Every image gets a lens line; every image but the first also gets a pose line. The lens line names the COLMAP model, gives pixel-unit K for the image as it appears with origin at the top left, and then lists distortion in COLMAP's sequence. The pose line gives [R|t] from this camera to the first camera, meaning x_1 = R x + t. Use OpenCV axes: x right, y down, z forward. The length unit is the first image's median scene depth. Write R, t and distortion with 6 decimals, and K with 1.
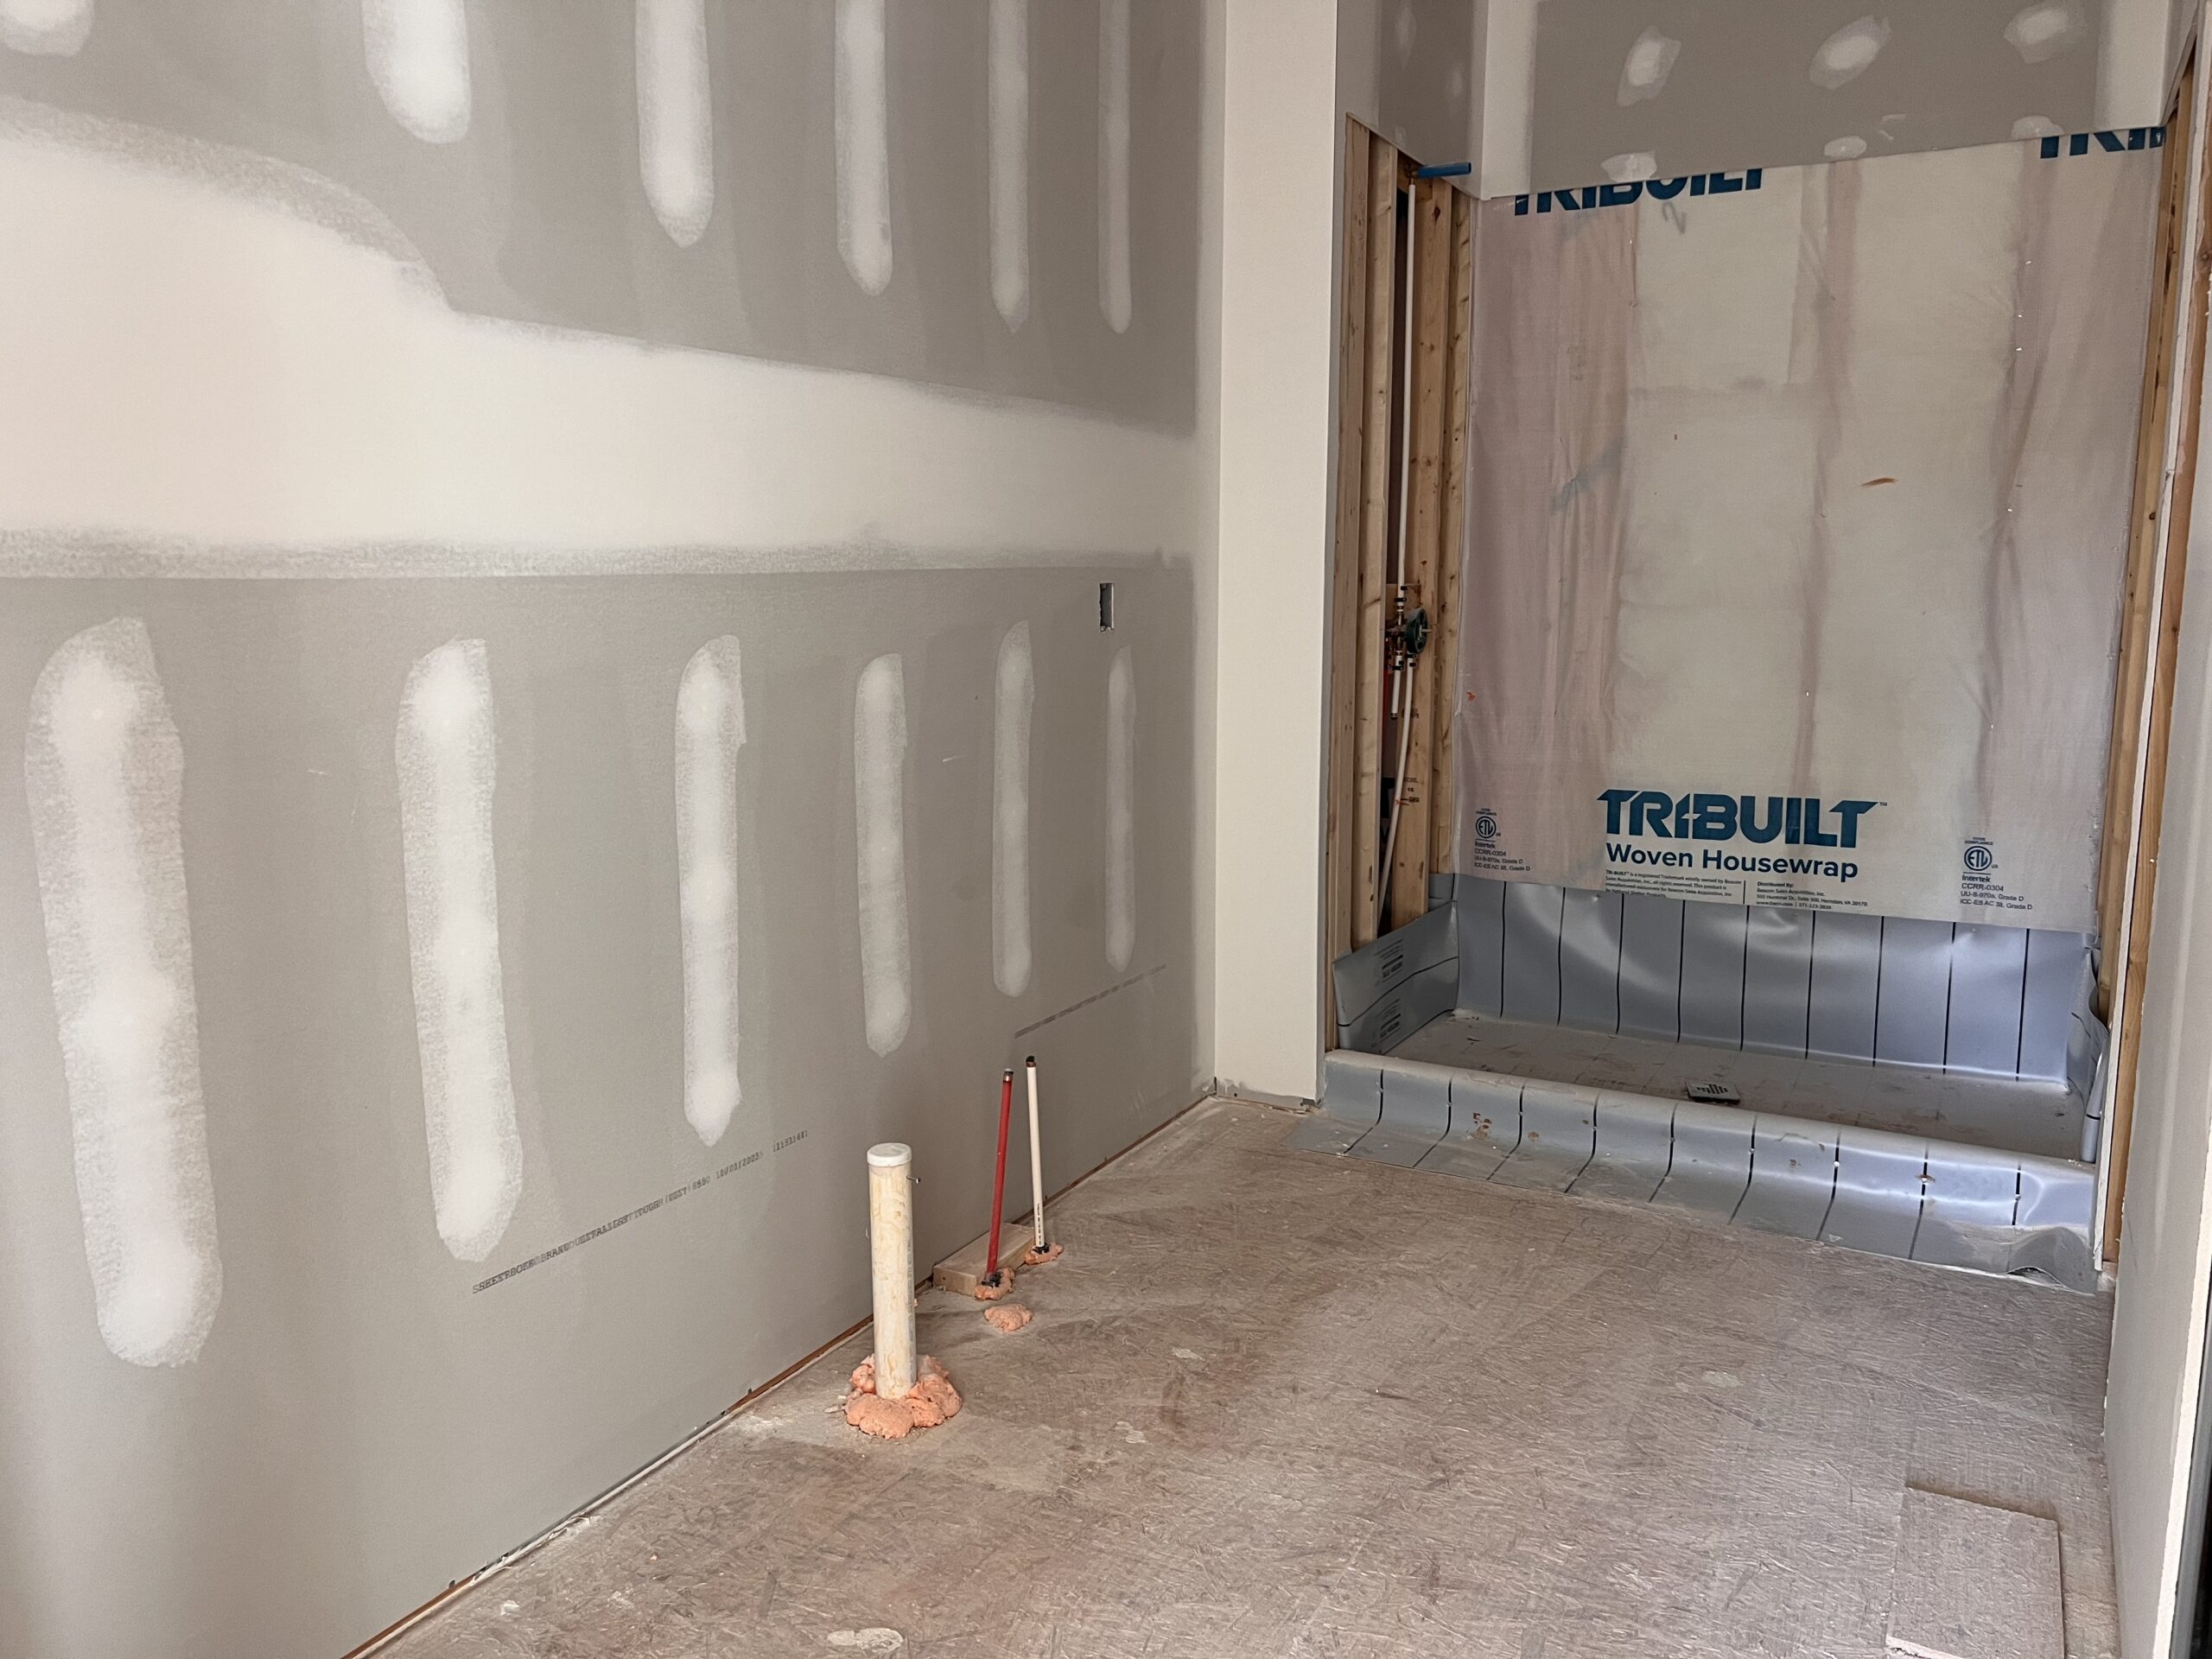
lens RADIAL K [[1663.4, 0, 1090.5], [0, 1663.4, 770.0], [0, 0, 1]] dist [0.068043, -0.077606]
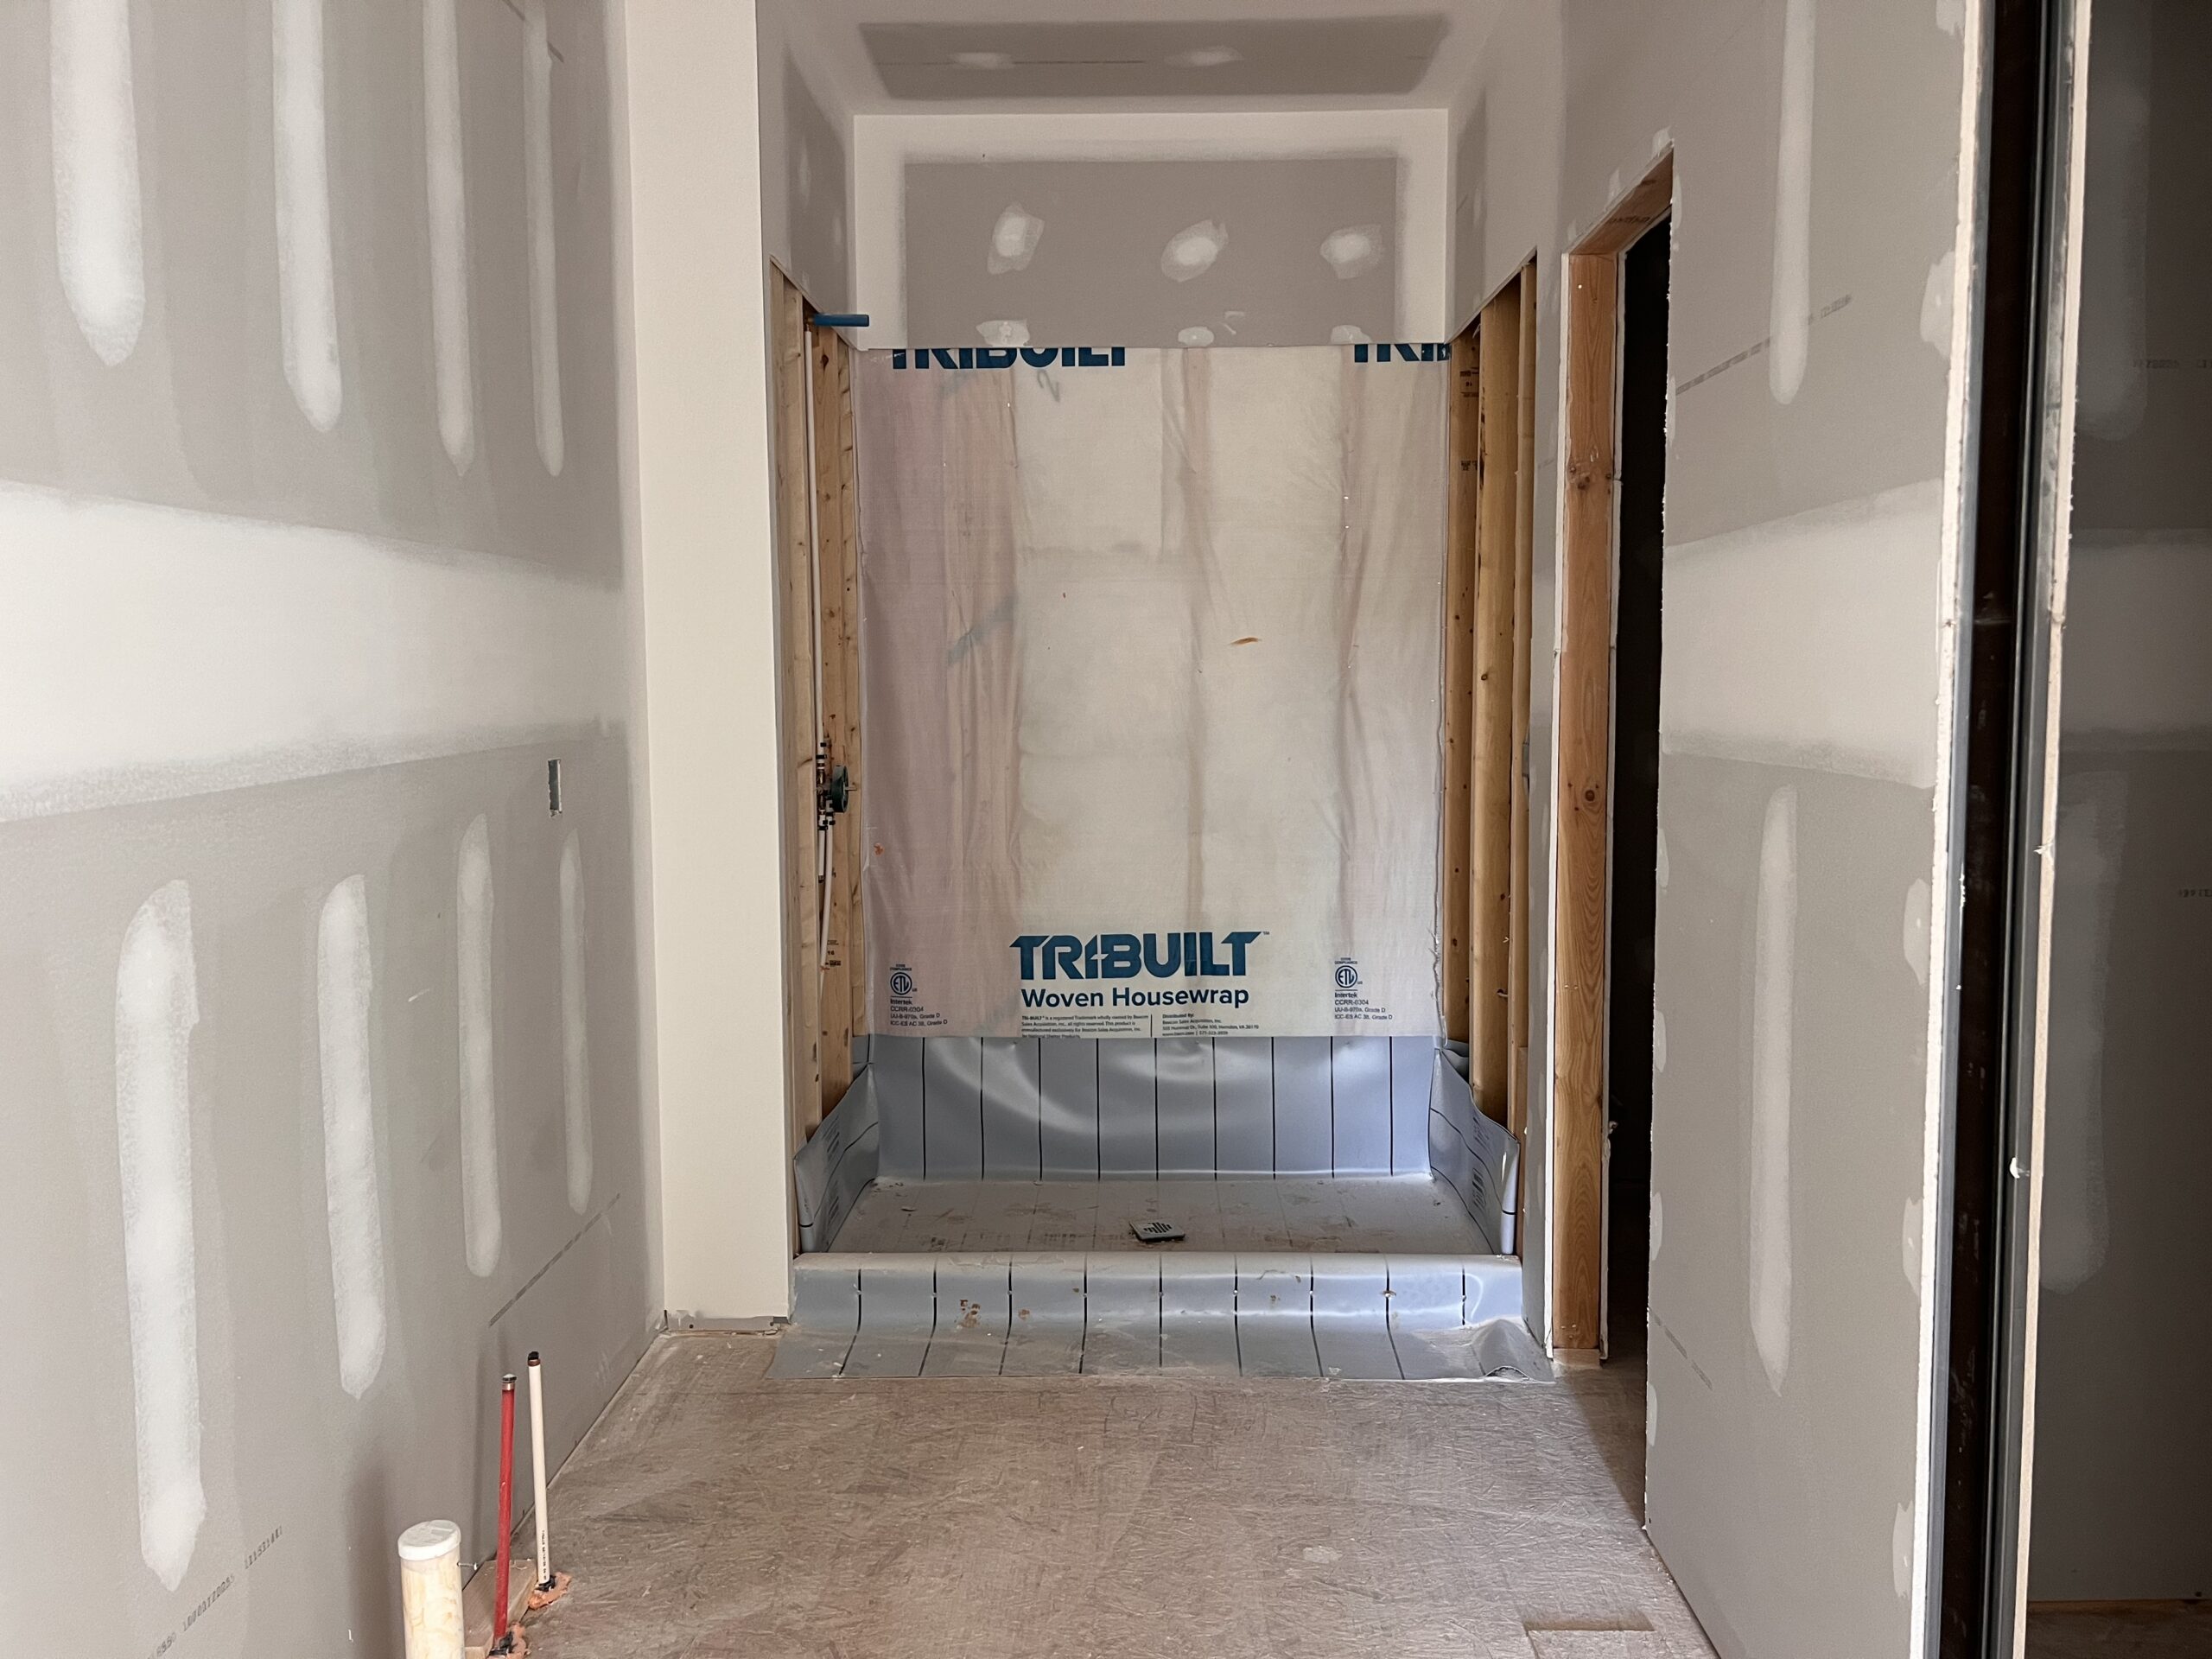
lens RADIAL K [[1663.4, 0, 1083.7], [0, 1663.4, 767.9], [0, 0, 1]] dist [0.068043, -0.077606]
pose [[0.884674, -0.035676, 0.464844, -0.141469], [0.064785, 0.996802, -0.046793, -0.047692], [-0.461687, 0.071512, 0.884155, 0.103490]]
